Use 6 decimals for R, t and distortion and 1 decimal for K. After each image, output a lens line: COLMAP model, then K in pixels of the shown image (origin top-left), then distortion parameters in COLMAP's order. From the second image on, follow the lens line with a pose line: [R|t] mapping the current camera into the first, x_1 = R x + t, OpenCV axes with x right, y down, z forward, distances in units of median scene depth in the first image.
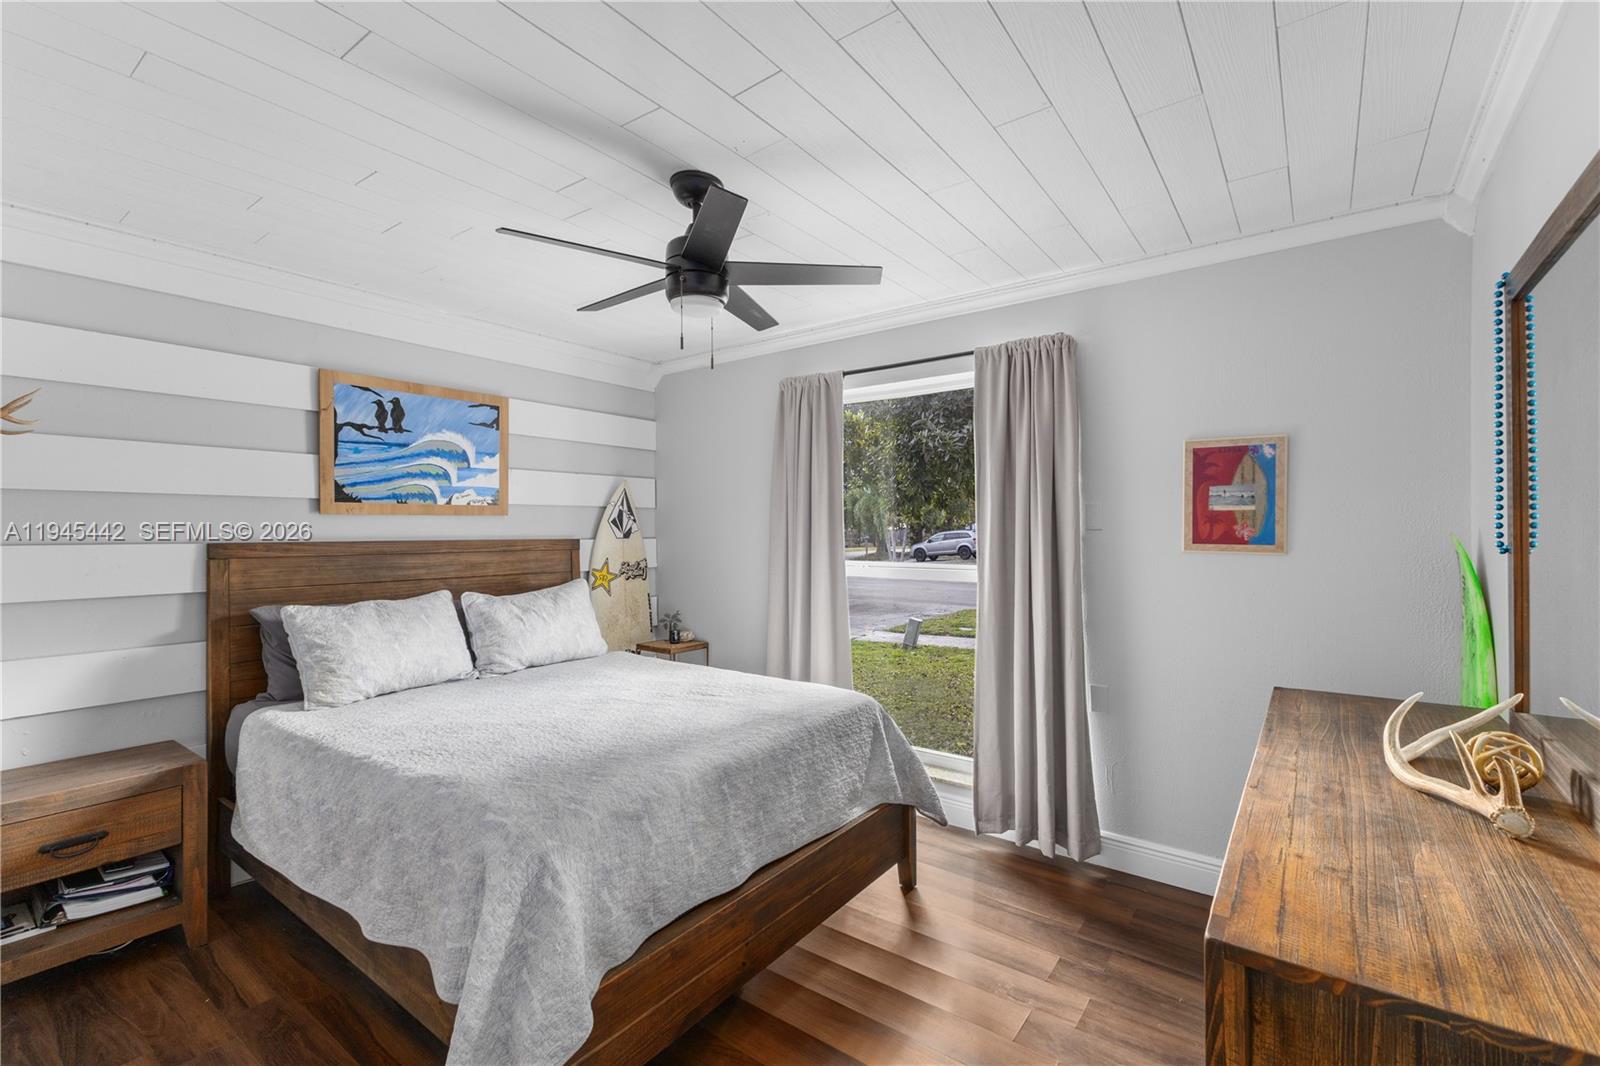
lens RADIAL K [[689.8, 0, 786.0], [0, 689.8, 527.8], [0, 0, 1]] dist [0.014442, -0.004500]
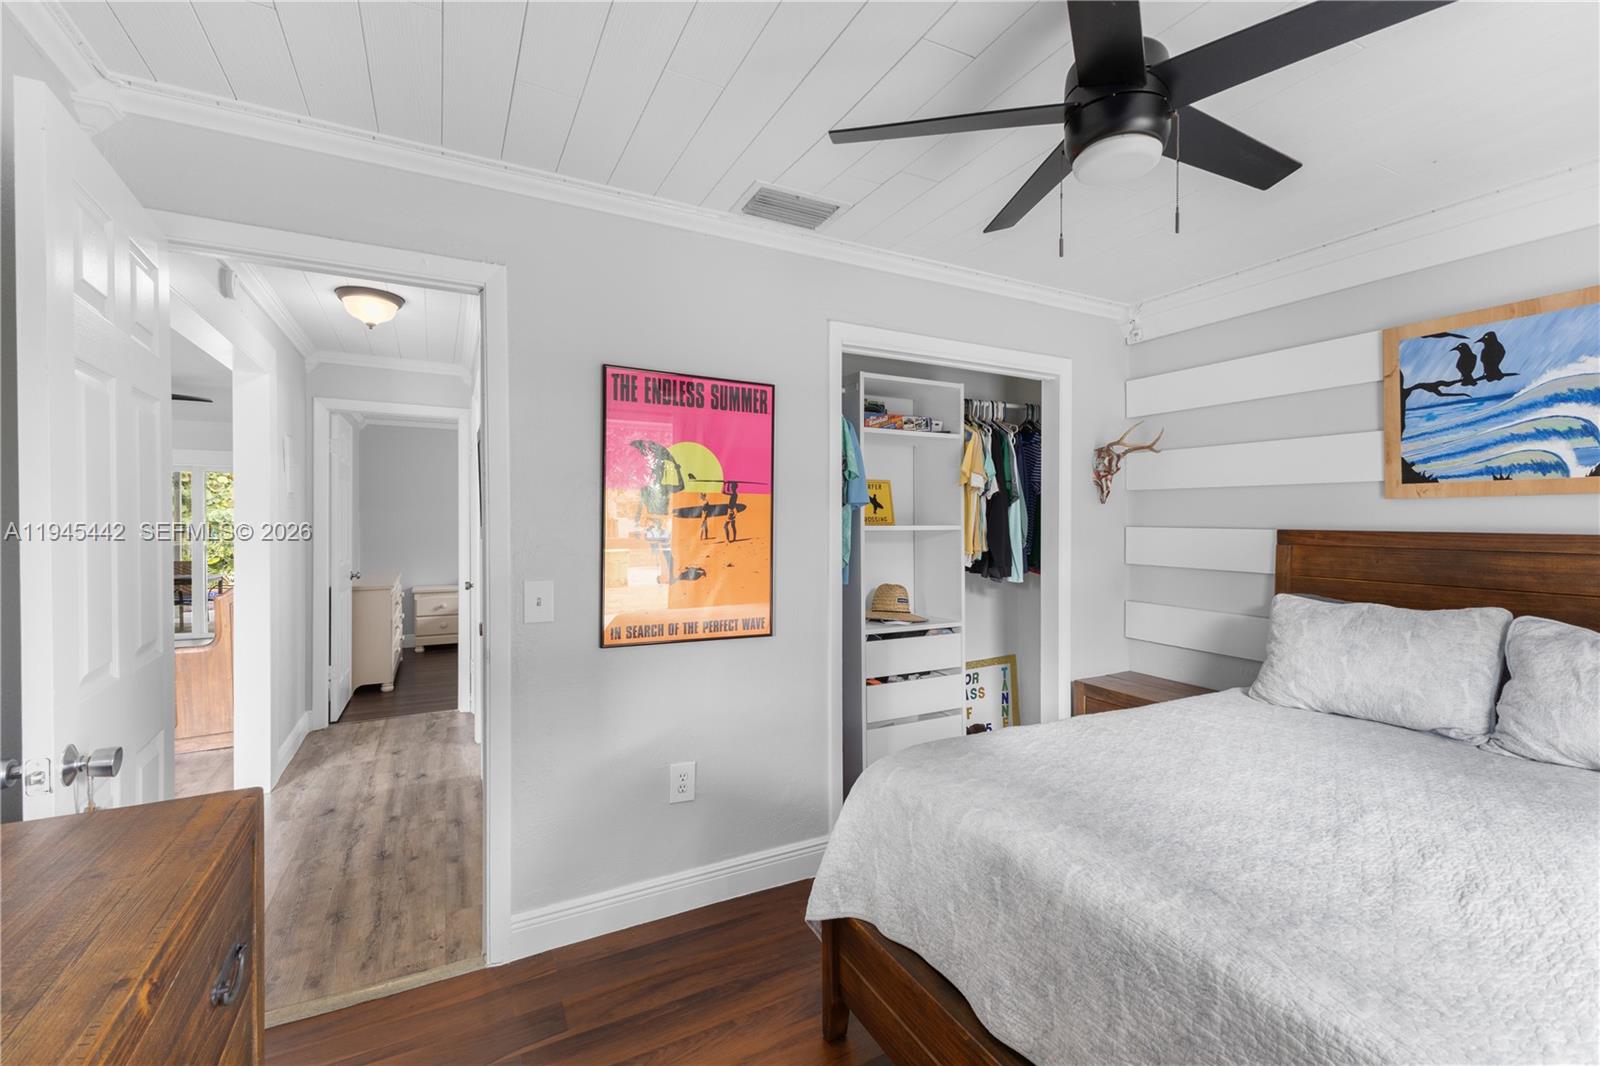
lens RADIAL K [[689.8, 0, 827.9], [0, 689.8, 522.3], [0, 0, 1]] dist [0.014442, -0.004500]
pose [[-0.389817, 0.005730, -0.920874, 0.370980], [-0.002898, 0.999968, 0.007449, 0.004474], [0.920888, 0.005572, -0.389788, 0.664695]]
